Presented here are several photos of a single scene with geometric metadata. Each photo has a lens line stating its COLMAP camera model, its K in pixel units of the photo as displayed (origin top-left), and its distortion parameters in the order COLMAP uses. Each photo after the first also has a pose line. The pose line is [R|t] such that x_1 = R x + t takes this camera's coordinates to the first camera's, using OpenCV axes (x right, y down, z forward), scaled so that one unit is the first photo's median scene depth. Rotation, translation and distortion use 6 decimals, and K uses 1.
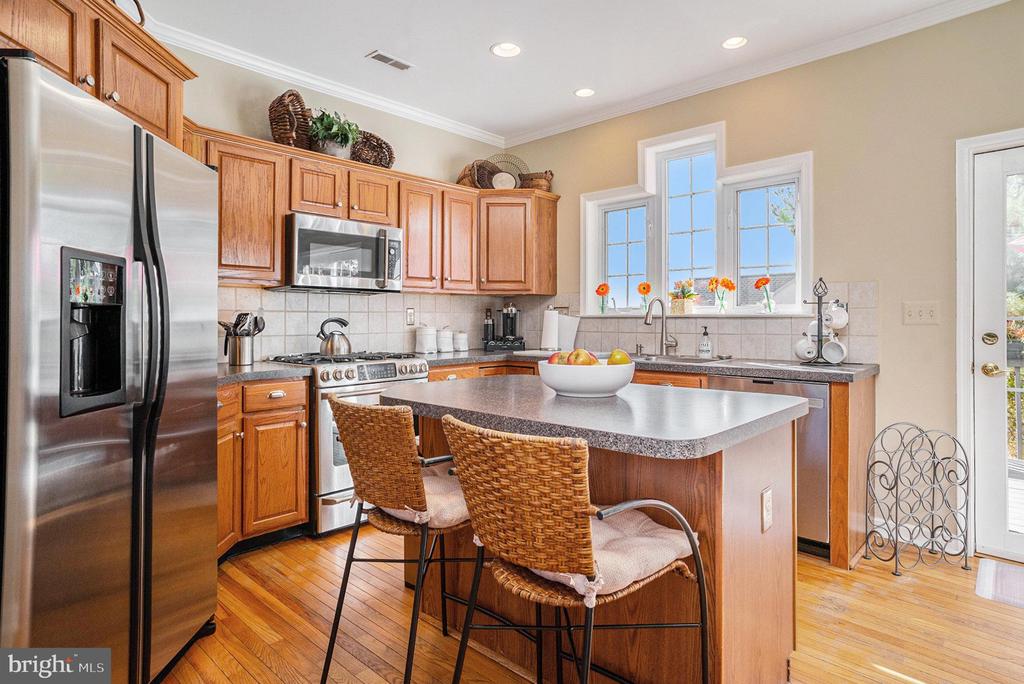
lens RADIAL K [[561.5, 0, 499.8], [0, 561.5, 329.7], [0, 0, 1]] dist [-0.015618, 0.002689]
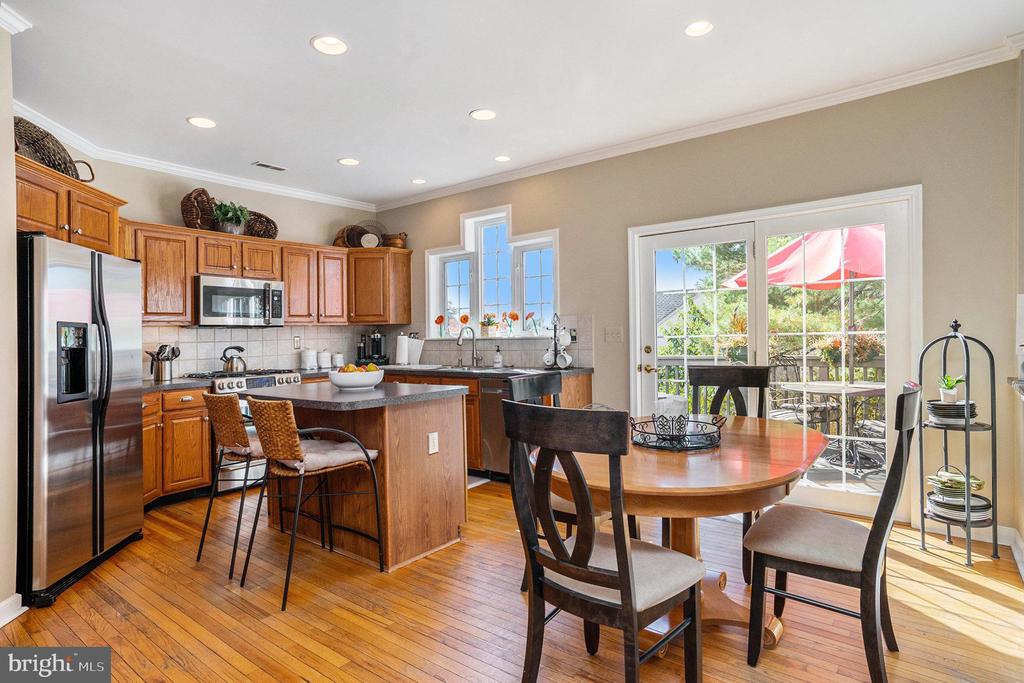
lens RADIAL K [[561.5, 0, 510.9], [0, 561.5, 333.5], [0, 0, 1]] dist [-0.015618, 0.002689]
pose [[0.995262, -0.021567, 0.094806, 0.280360], [0.023314, 0.999578, -0.017357, -0.012085], [-0.094391, 0.019485, 0.995344, -0.491784]]
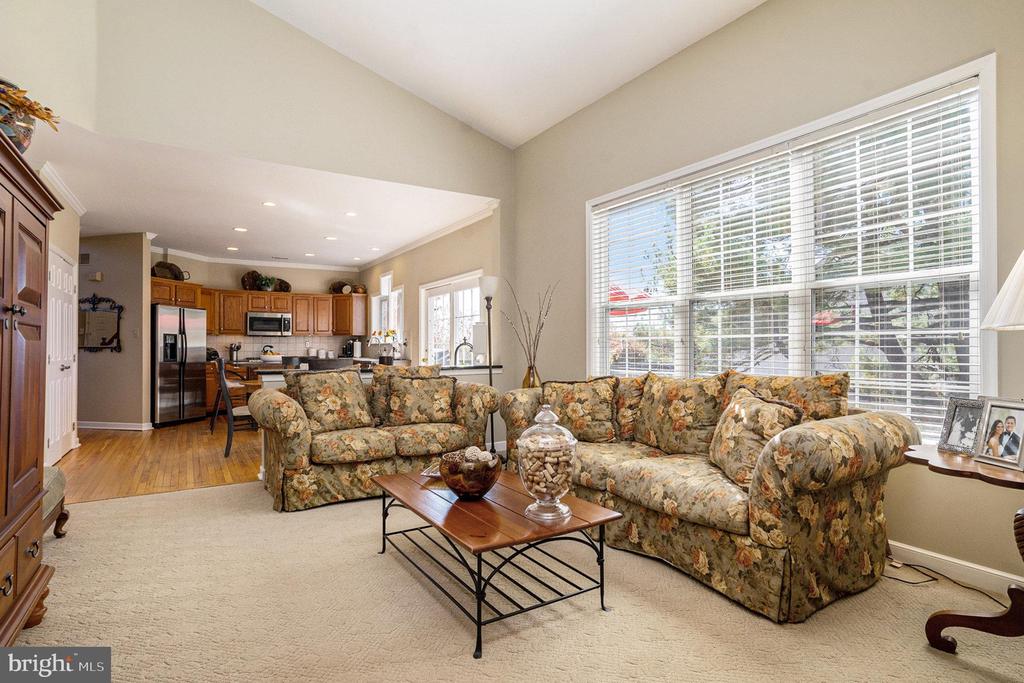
lens RADIAL K [[510.1, 0, 504.6], [0, 510.1, 345.1], [0, 0, 1]] dist [-0.040108, 0.008389]
pose [[0.970206, -0.008773, -0.242123, 1.617089], [0.004905, 0.999851, -0.016572, 0.030132], [0.242233, 0.014890, 0.970104, -1.323720]]
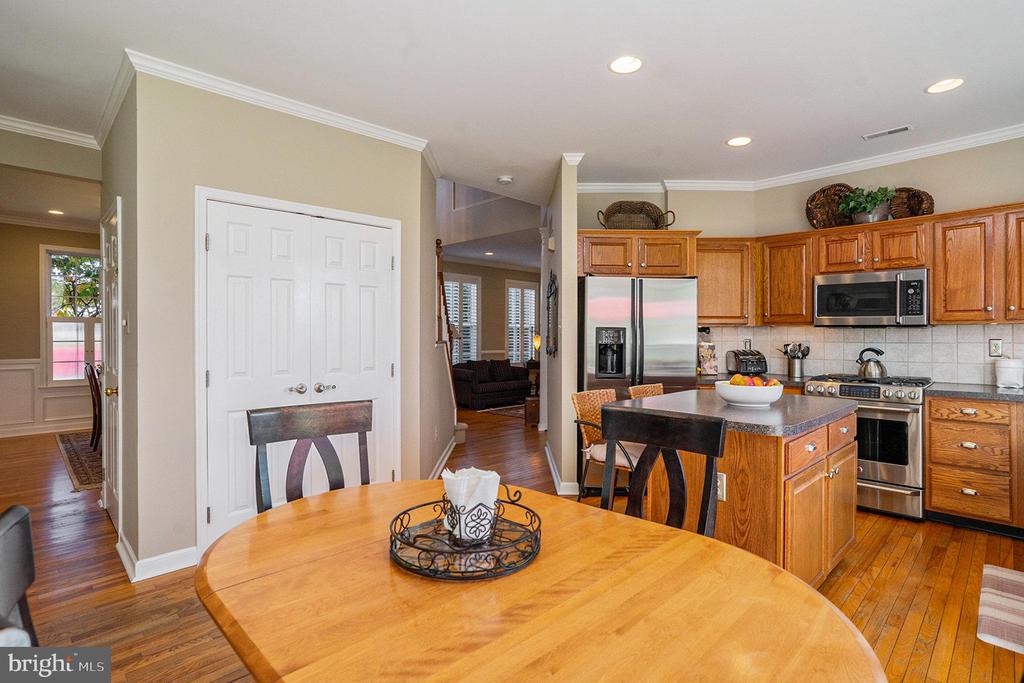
lens RADIAL K [[510.1, 0, 515.0], [0, 510.1, 335.7], [0, 0, 1]] dist [-0.040108, 0.008389]
pose [[-0.065625, -0.002801, -0.997840, 0.923638], [-0.017779, 0.999841, -0.001637, -0.033791], [0.997686, 0.017633, -0.065664, 0.285696]]
